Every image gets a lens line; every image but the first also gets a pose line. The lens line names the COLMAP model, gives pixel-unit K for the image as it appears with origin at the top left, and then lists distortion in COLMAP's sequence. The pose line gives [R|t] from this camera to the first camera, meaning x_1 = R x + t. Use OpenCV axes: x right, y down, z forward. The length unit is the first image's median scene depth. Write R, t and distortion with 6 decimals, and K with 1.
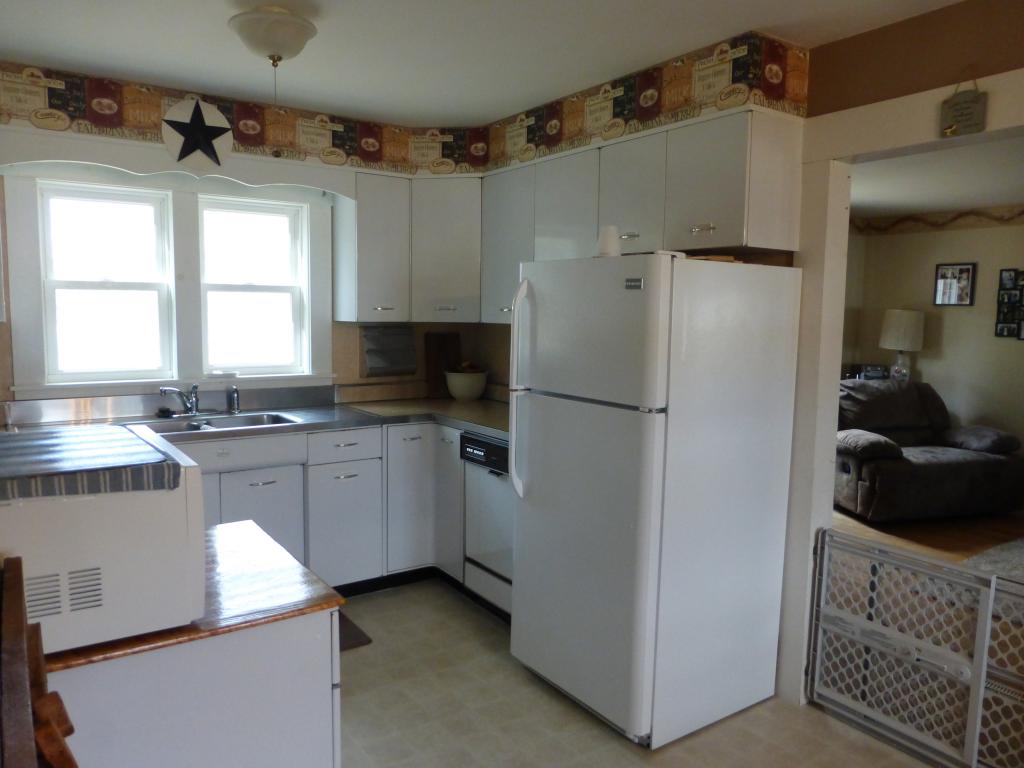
lens RADIAL K [[747.4, 0, 510.8], [0, 747.4, 384.8], [0, 0, 1]] dist [-0.026333, 0.010249]
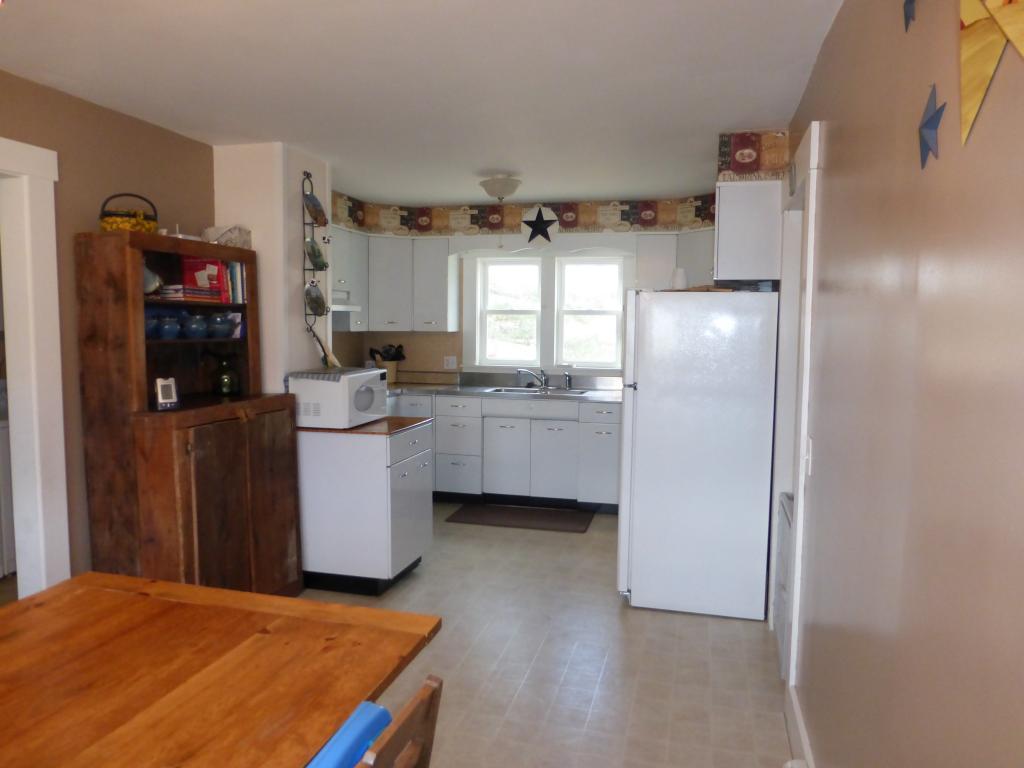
lens RADIAL K [[747.4, 0, 517.0], [0, 747.4, 385.3], [0, 0, 1]] dist [-0.026333, 0.010249]
pose [[0.647106, 0.058349, -0.760164, 0.920369], [-0.078092, 0.996896, 0.010042, 0.024989], [0.758390, 0.052864, 0.649653, -0.170231]]
